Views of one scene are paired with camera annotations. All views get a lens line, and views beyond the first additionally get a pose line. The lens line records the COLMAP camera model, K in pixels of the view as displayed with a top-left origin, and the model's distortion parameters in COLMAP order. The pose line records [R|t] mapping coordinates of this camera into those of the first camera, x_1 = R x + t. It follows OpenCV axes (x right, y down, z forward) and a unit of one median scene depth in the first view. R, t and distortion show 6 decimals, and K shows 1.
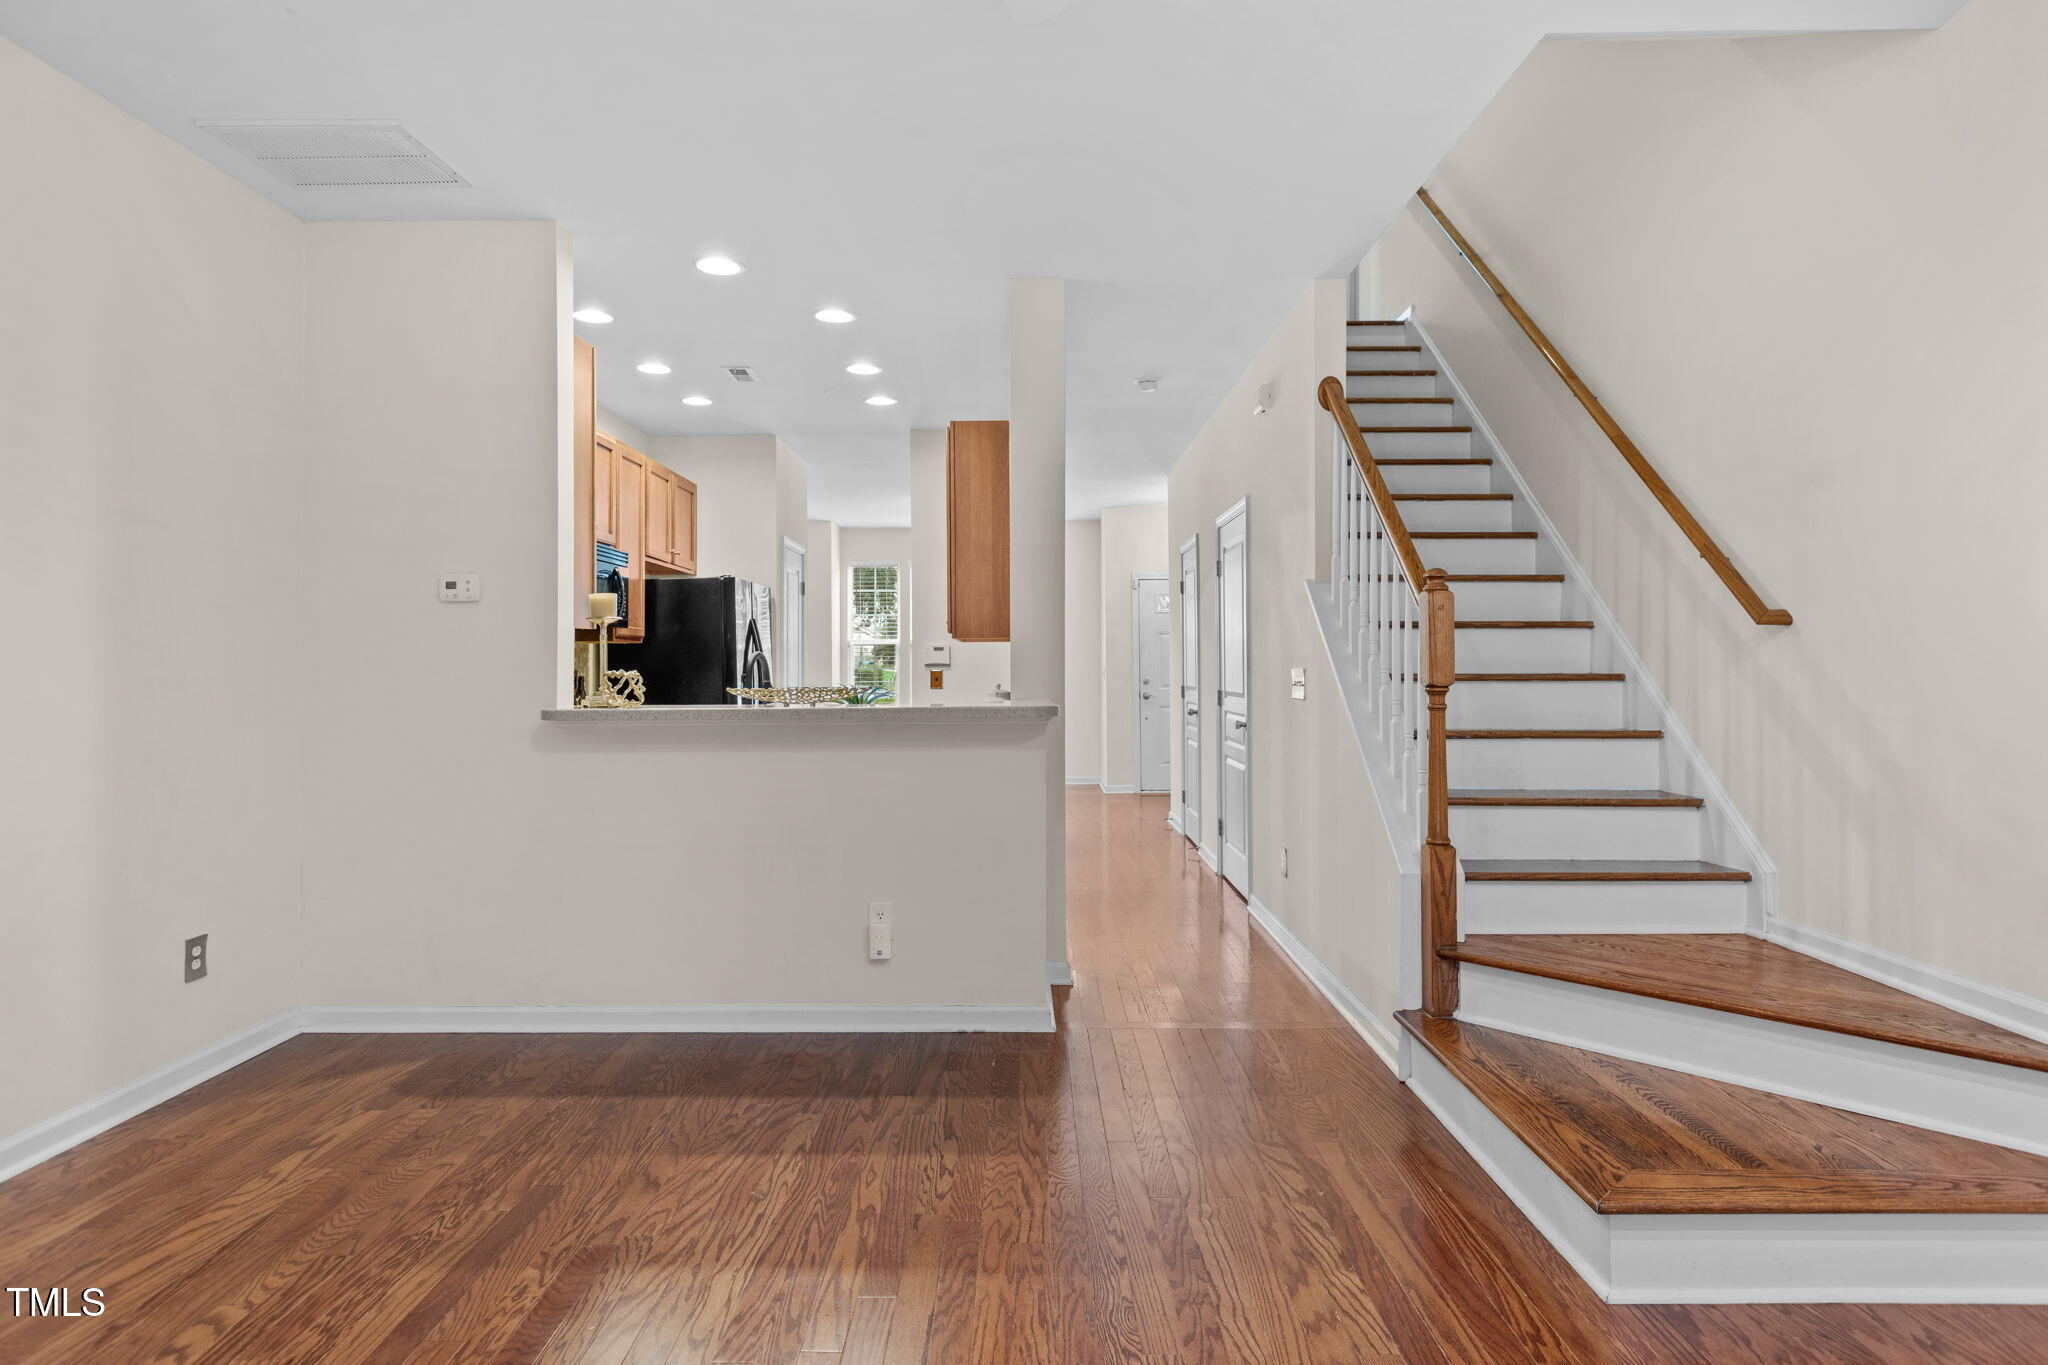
lens RADIAL K [[1137.1, 0, 1022.3], [0, 1137.1, 653.2], [0, 0, 1]] dist [0.001067, -0.000290]
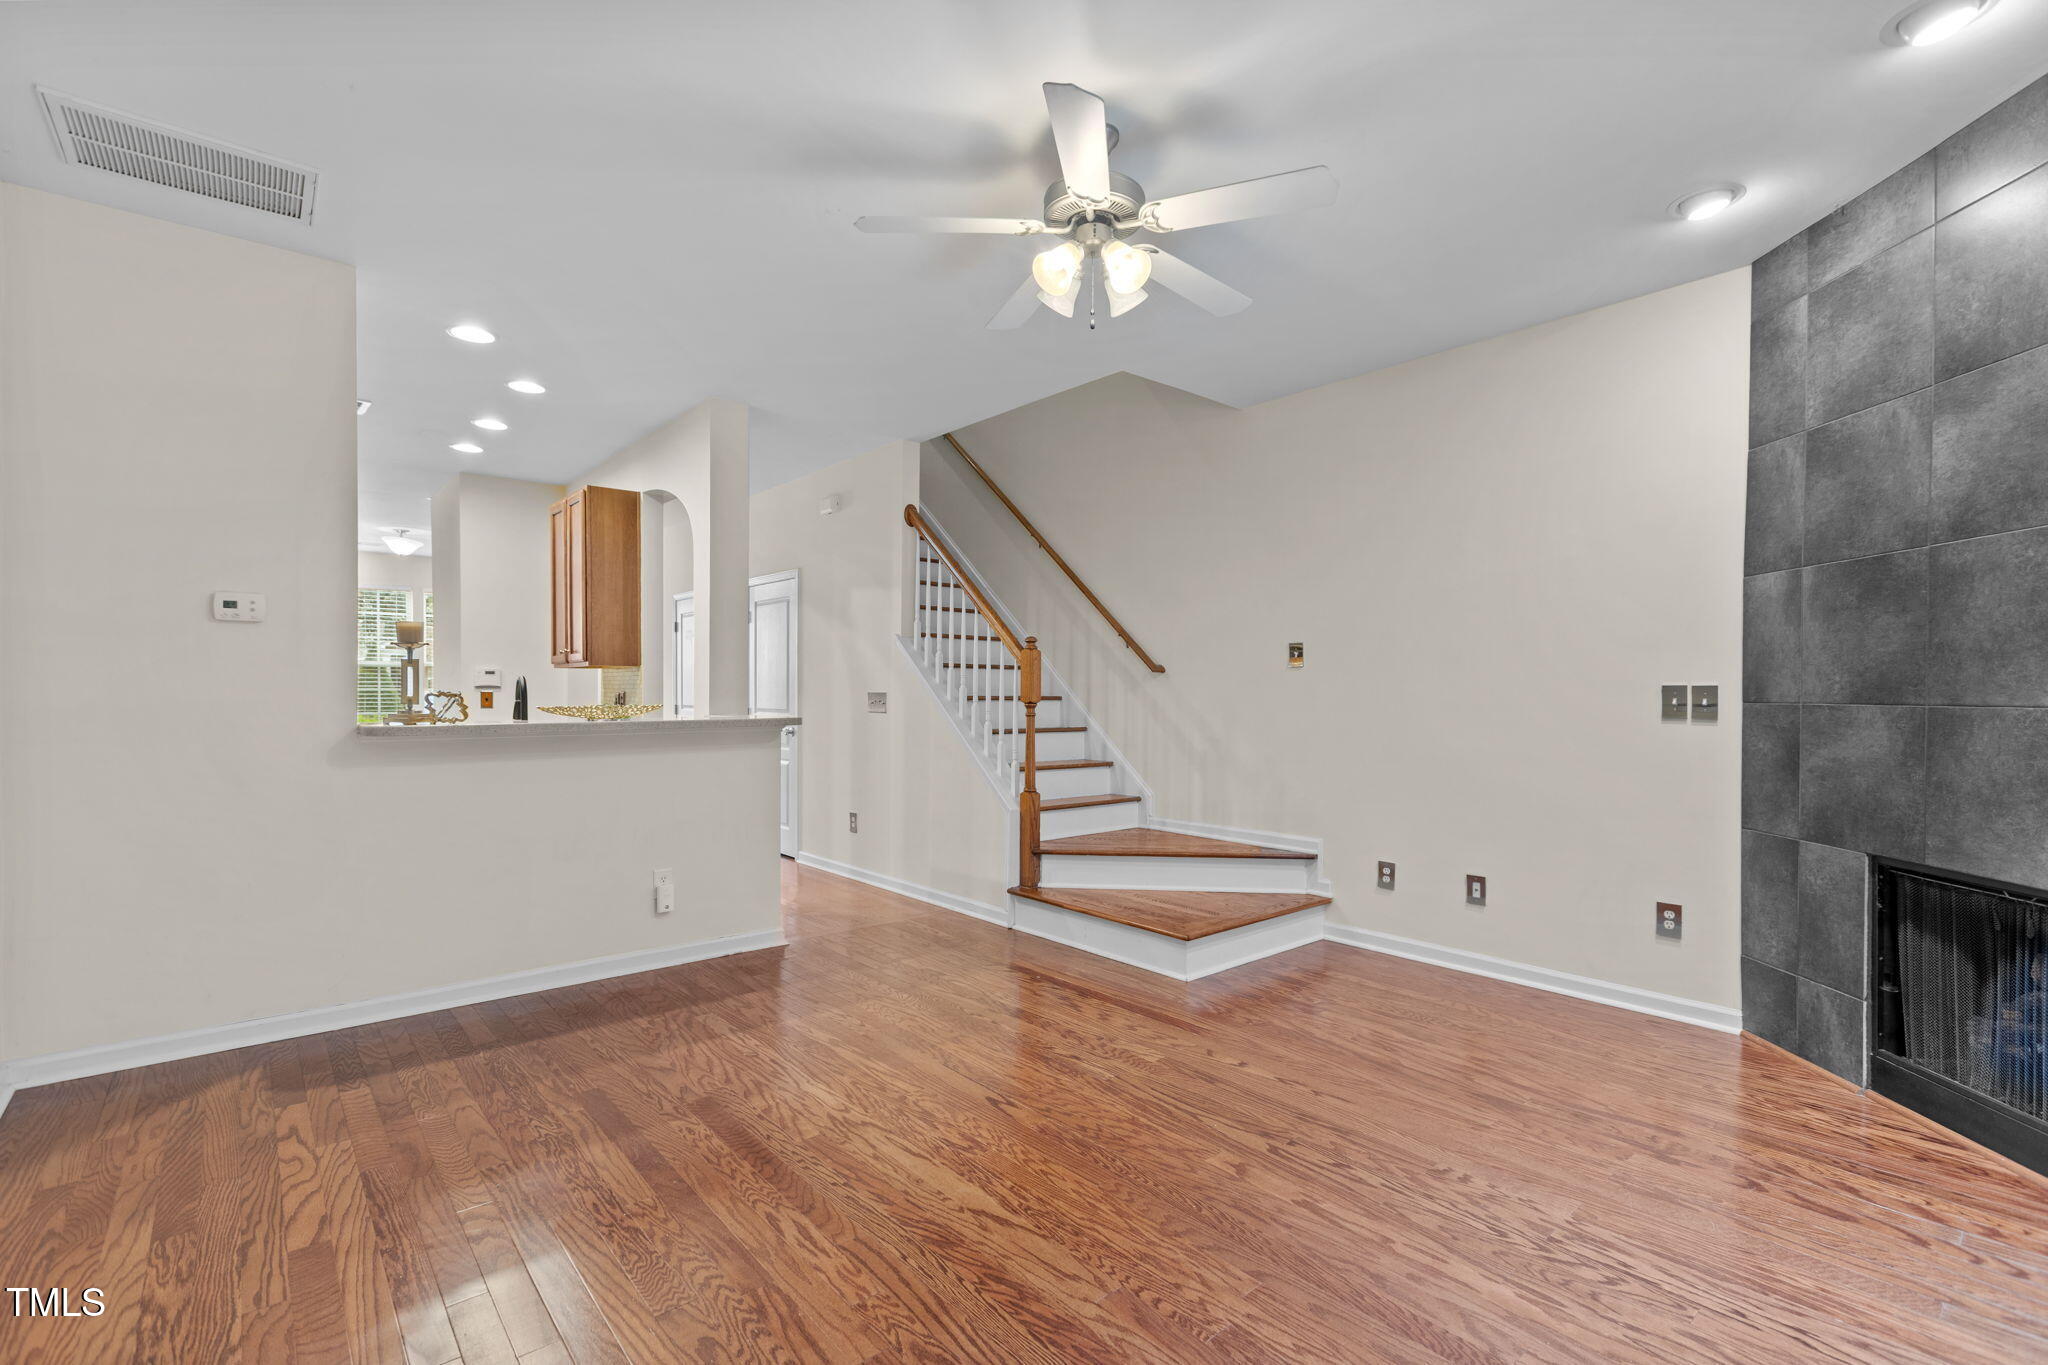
lens RADIAL K [[920.2, 0, 1042.4], [0, 920.2, 700.7], [0, 0, 1]] dist [0.001717, 0.000385]
pose [[0.749351, -0.000352, 0.662173, -0.573587], [-0.015073, 0.999732, 0.017589, -0.000425], [-0.662002, -0.023161, 0.749144, -0.090728]]
